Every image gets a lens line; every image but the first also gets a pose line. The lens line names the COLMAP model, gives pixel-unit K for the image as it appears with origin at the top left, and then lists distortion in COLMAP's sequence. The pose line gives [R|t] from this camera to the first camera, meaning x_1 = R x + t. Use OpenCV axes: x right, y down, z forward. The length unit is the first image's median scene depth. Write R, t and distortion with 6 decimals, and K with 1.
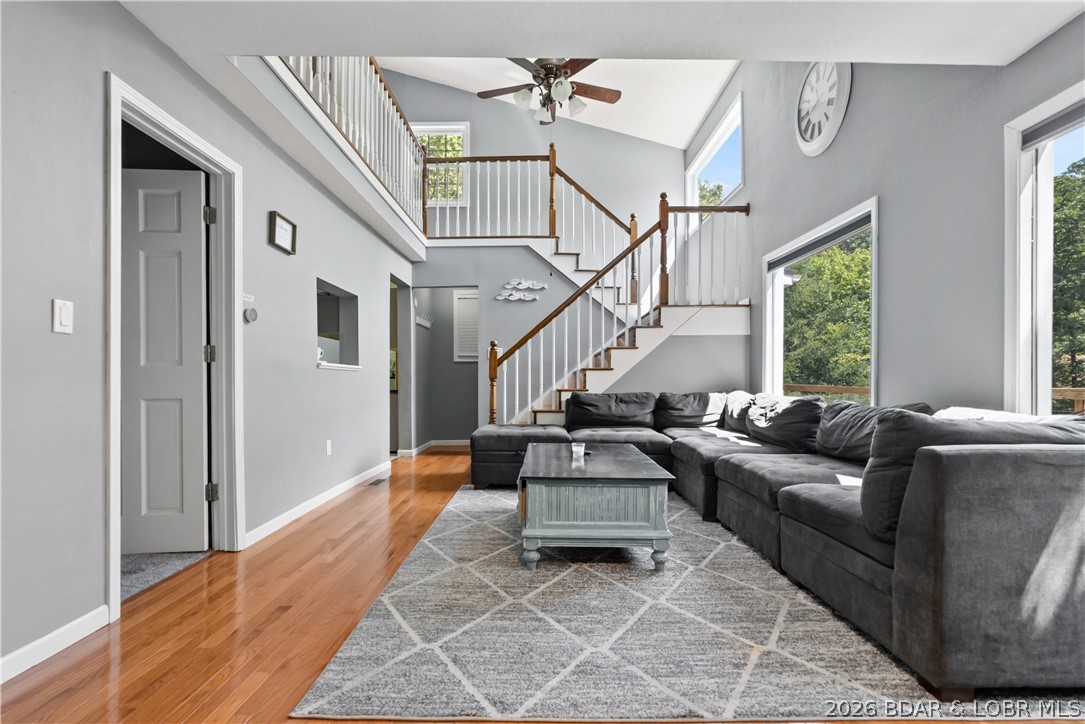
lens RADIAL K [[501.7, 0, 541.5], [0, 501.7, 387.7], [0, 0, 1]] dist [-0.000570, -0.000061]
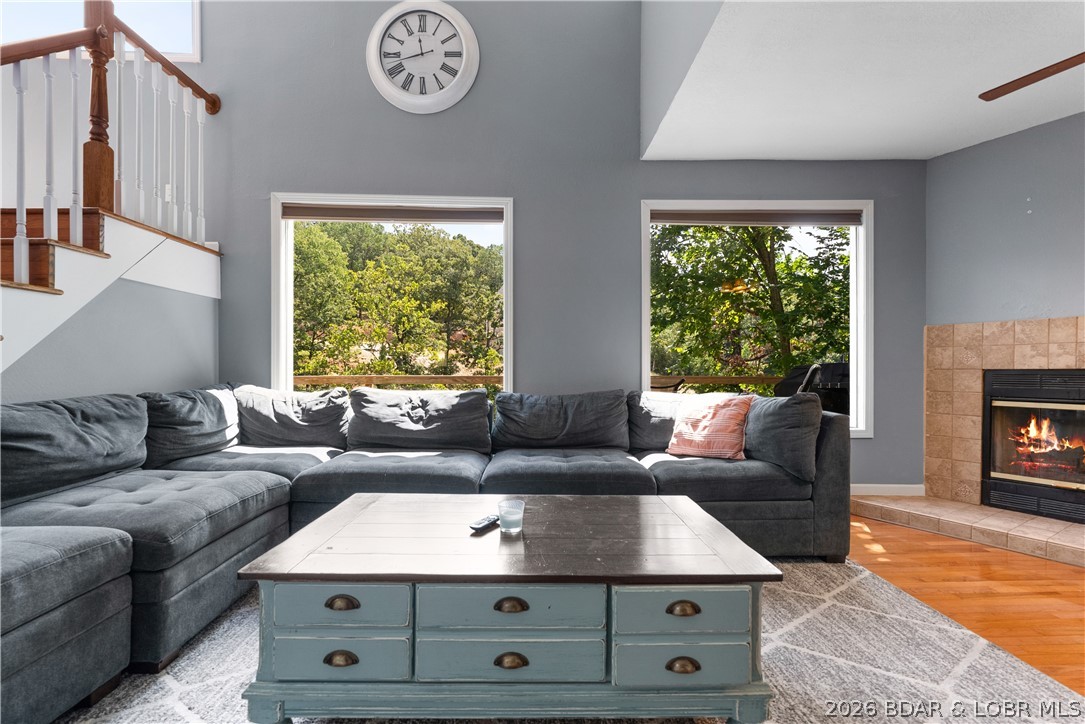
lens RADIAL K [[499.4, 0, 545.5], [0, 499.4, 372.4], [0, 0, 1]] dist [-0.001210, -0.000235]
pose [[-0.030710, -0.005337, 0.999514, -0.470918], [0.007934, 0.999953, 0.005583, -0.018613], [-0.999497, 0.008102, -0.030666, 1.138126]]
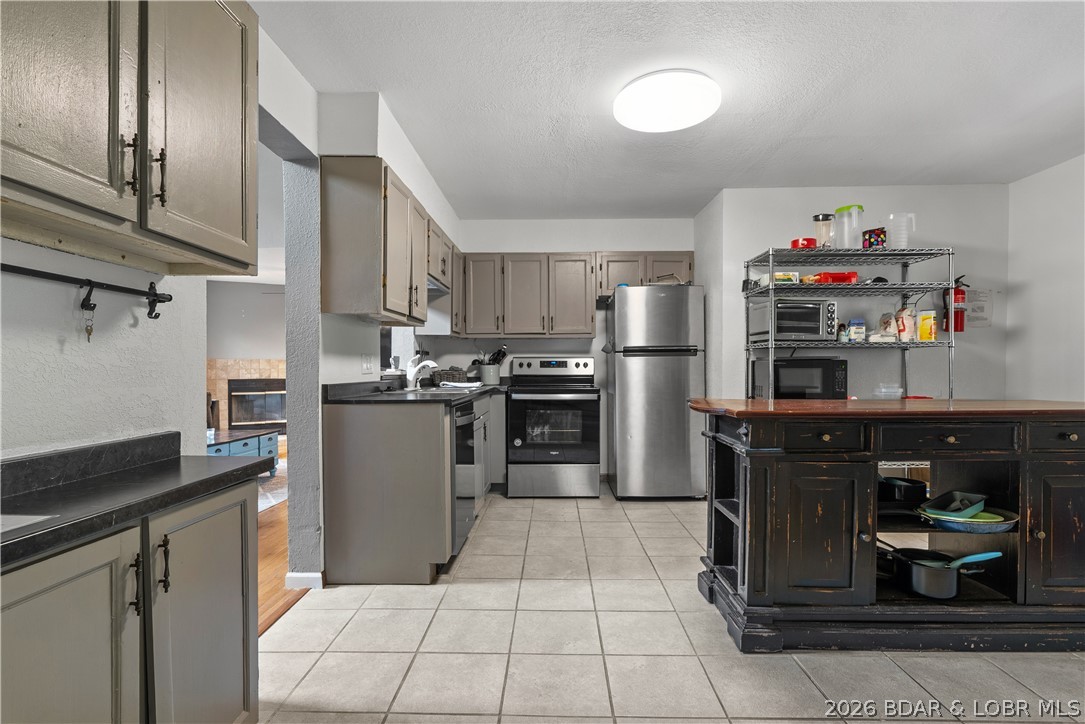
lens RADIAL K [[535.5, 0, 542.5], [0, 535.5, 362.0], [0, 0, 1]] dist [-0.000086, -0.000071]
pose [[-0.999800, 0.012343, 0.015714, -1.103021], [0.012373, 0.999922, 0.001854, -0.091599], [-0.015690, 0.002048, -0.999875, 2.995417]]
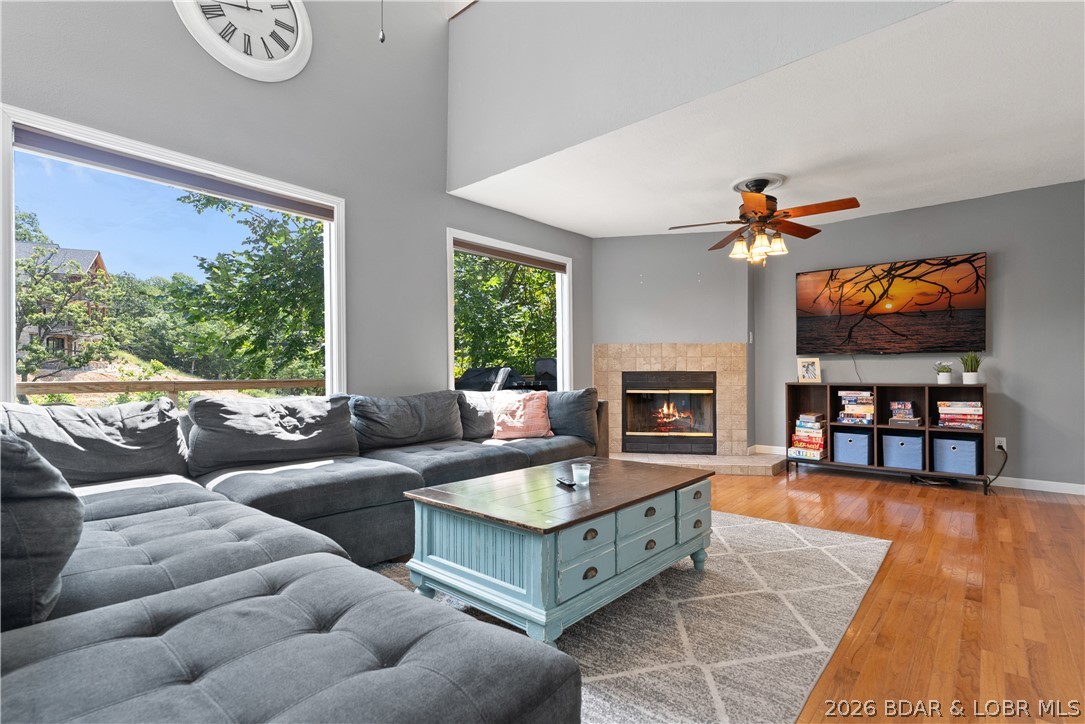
lens RADIAL K [[513.7, 0, 542.0], [0, 513.7, 368.6], [0, 0, 1]] dist [0.001571, 0.000417]
pose [[-0.758615, 0.004666, 0.651522, -0.412419], [0.007867, 0.999967, 0.001998, -0.029249], [-0.651491, 0.006641, -0.758627, 1.829621]]
